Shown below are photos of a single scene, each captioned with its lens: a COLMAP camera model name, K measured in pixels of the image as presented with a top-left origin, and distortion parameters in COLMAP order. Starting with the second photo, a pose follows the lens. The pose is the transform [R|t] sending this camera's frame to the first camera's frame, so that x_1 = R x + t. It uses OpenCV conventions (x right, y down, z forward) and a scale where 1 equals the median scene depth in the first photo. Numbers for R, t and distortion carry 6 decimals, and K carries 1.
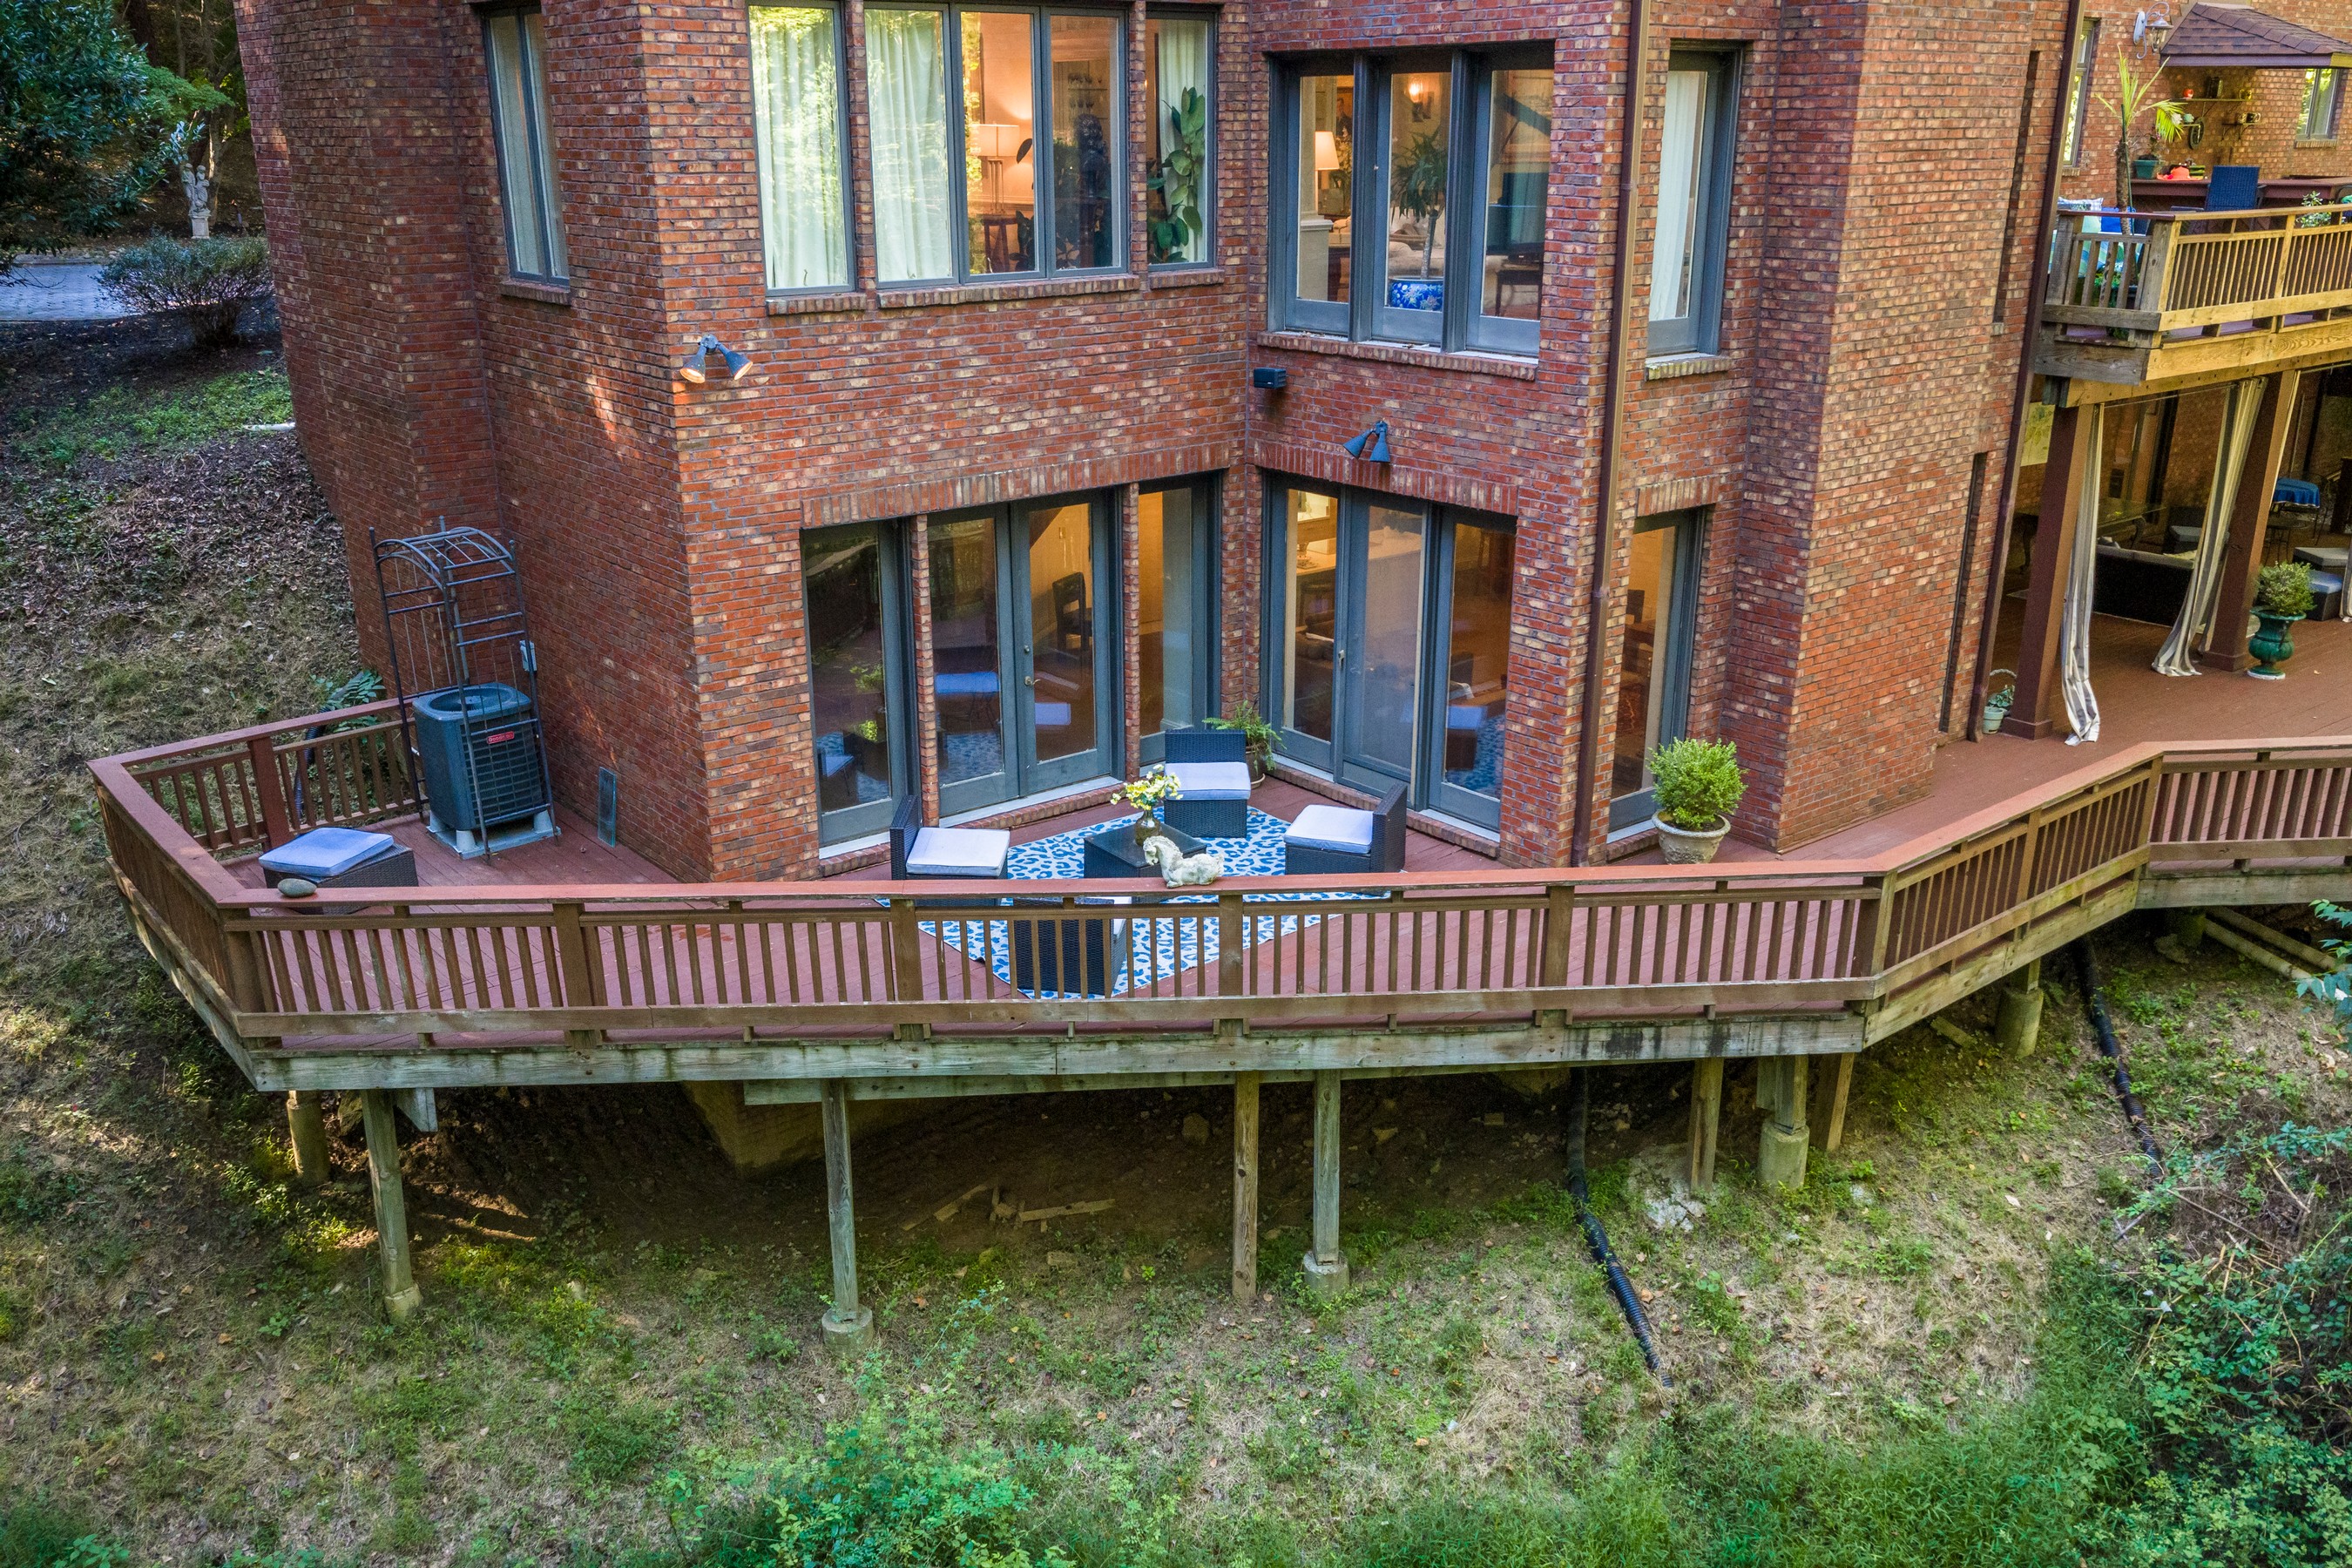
lens RADIAL K [[1956.3, 0, 1176.0], [0, 1956.3, 784.0], [0, 0, 1]] dist [-0.008975, 0.001244]
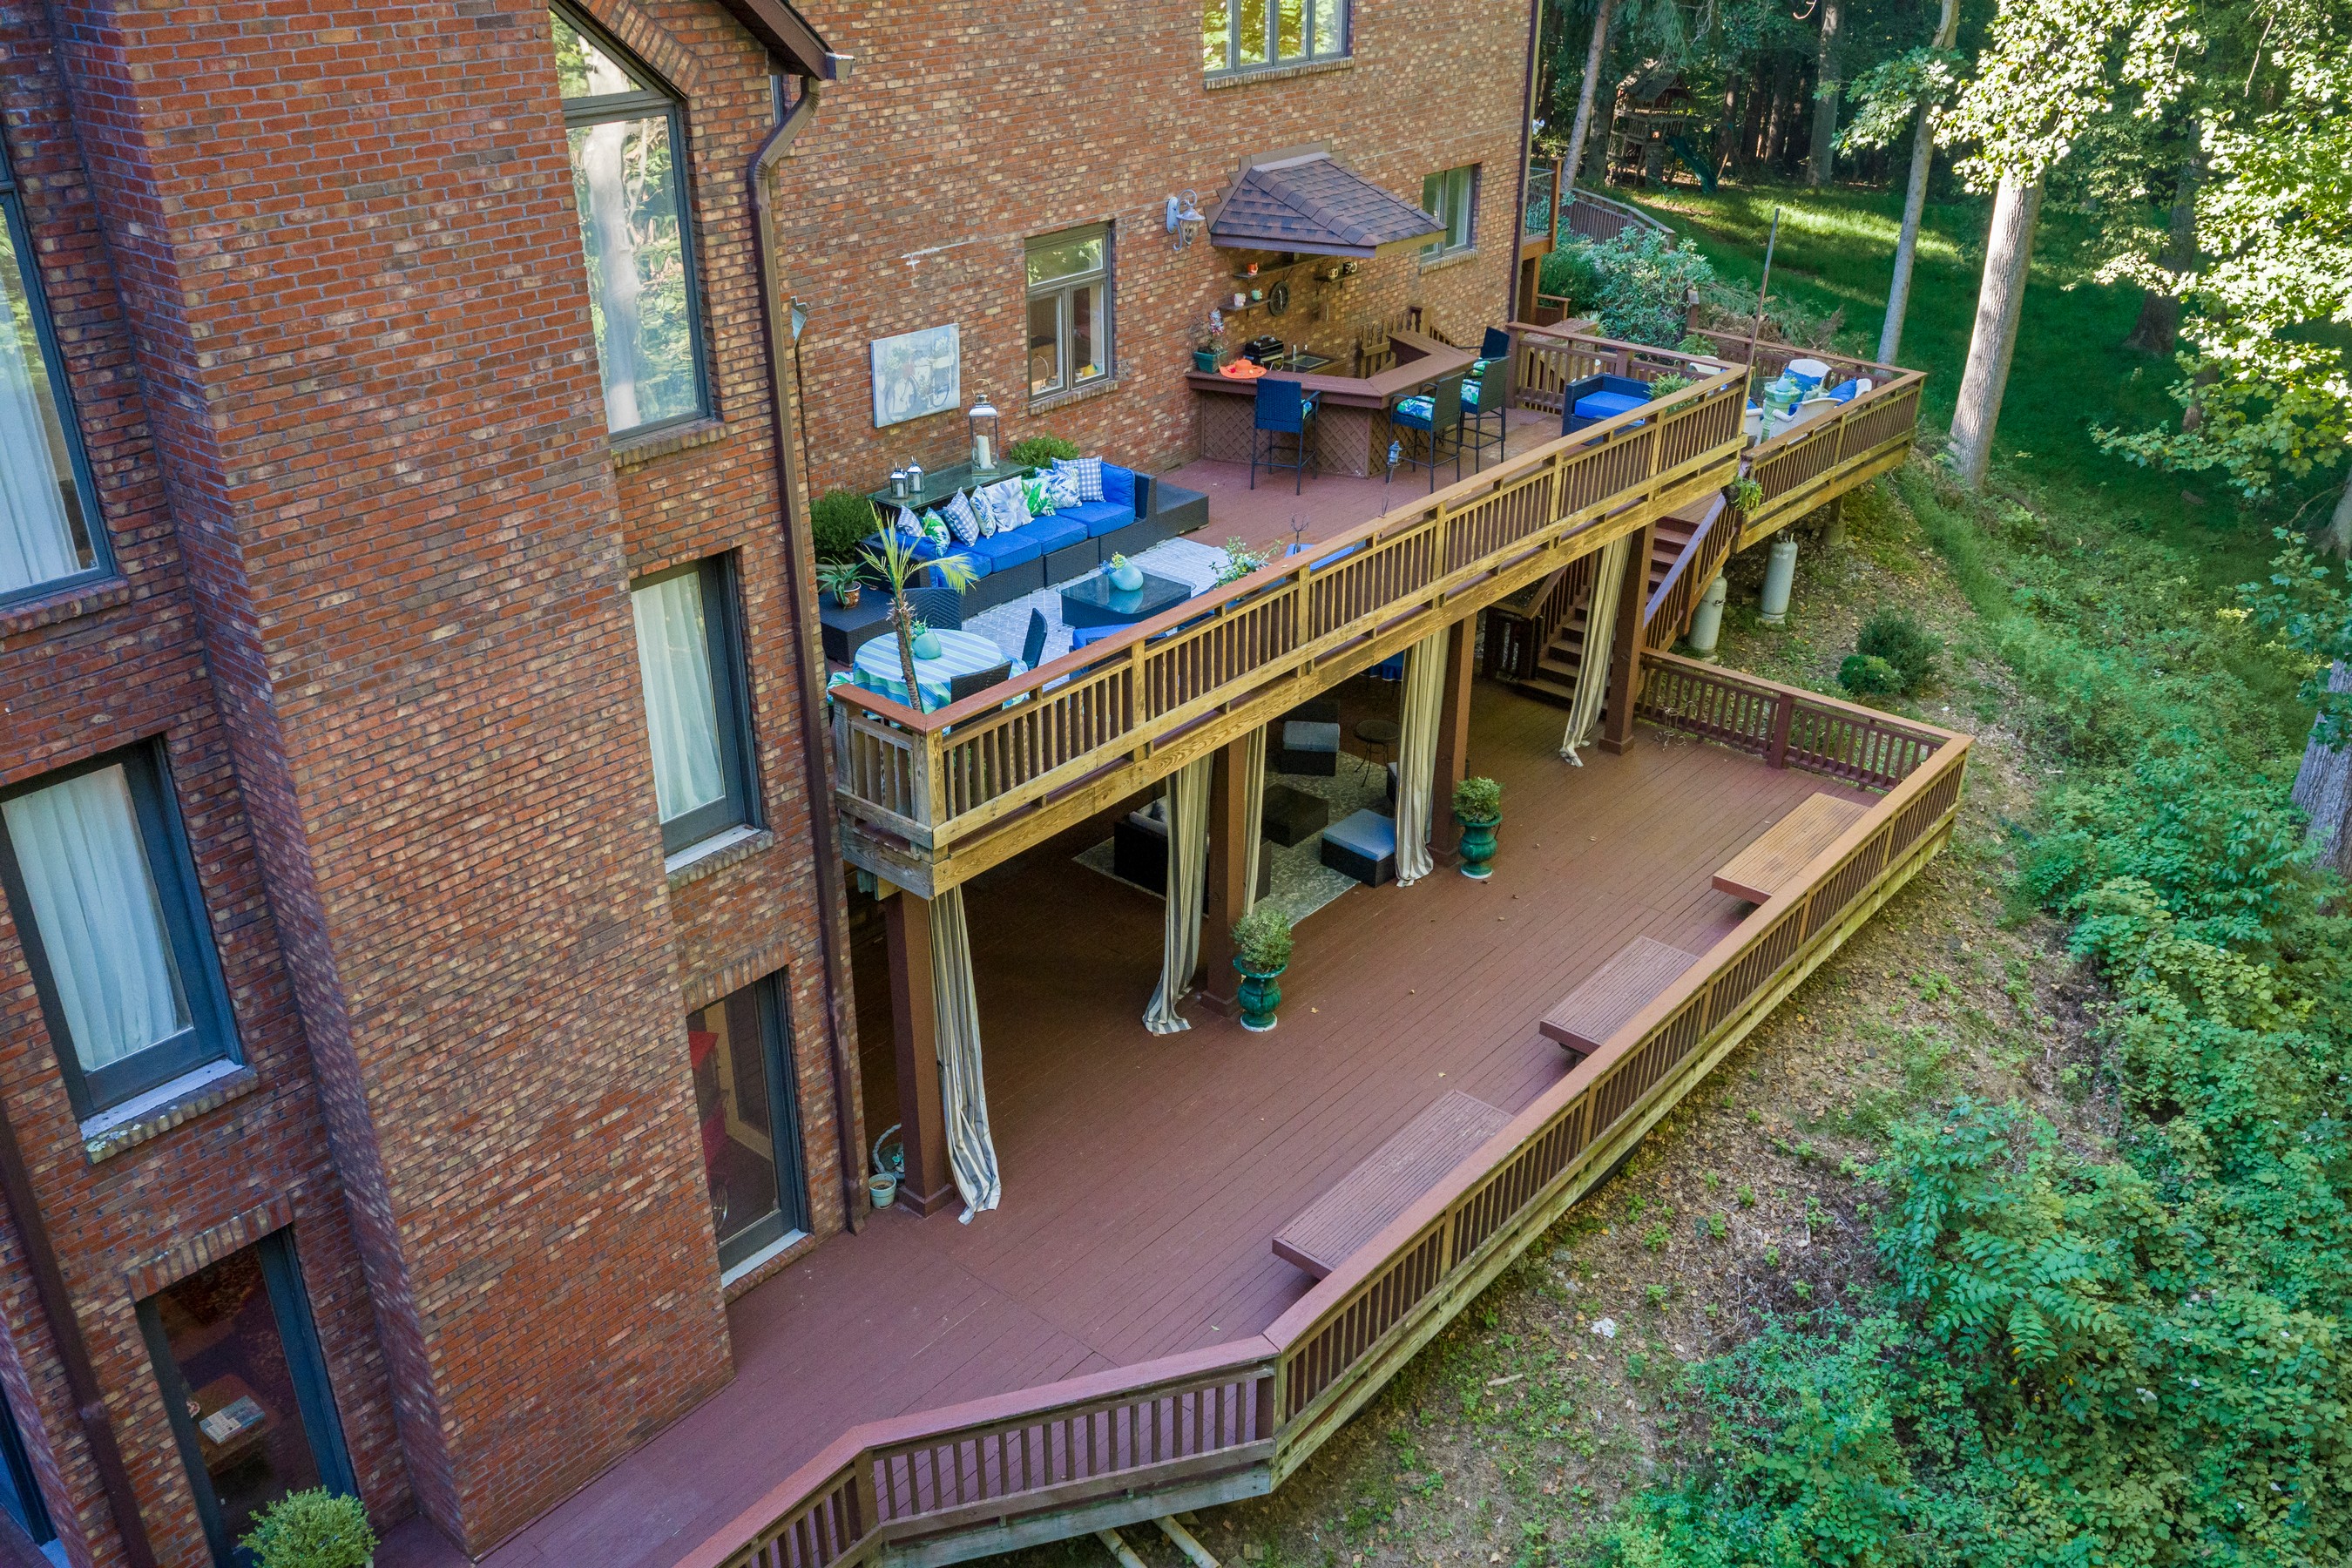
lens RADIAL K [[1956.3, 0, 1176.0], [0, 1956.3, 784.0], [0, 0, 1]] dist [-0.008975, 0.001244]
pose [[0.979603, -0.083973, 0.182557, 0.446906], [0.058534, 0.988345, 0.140526, -0.367862], [-0.192229, -0.126974, 0.973101, 0.157233]]
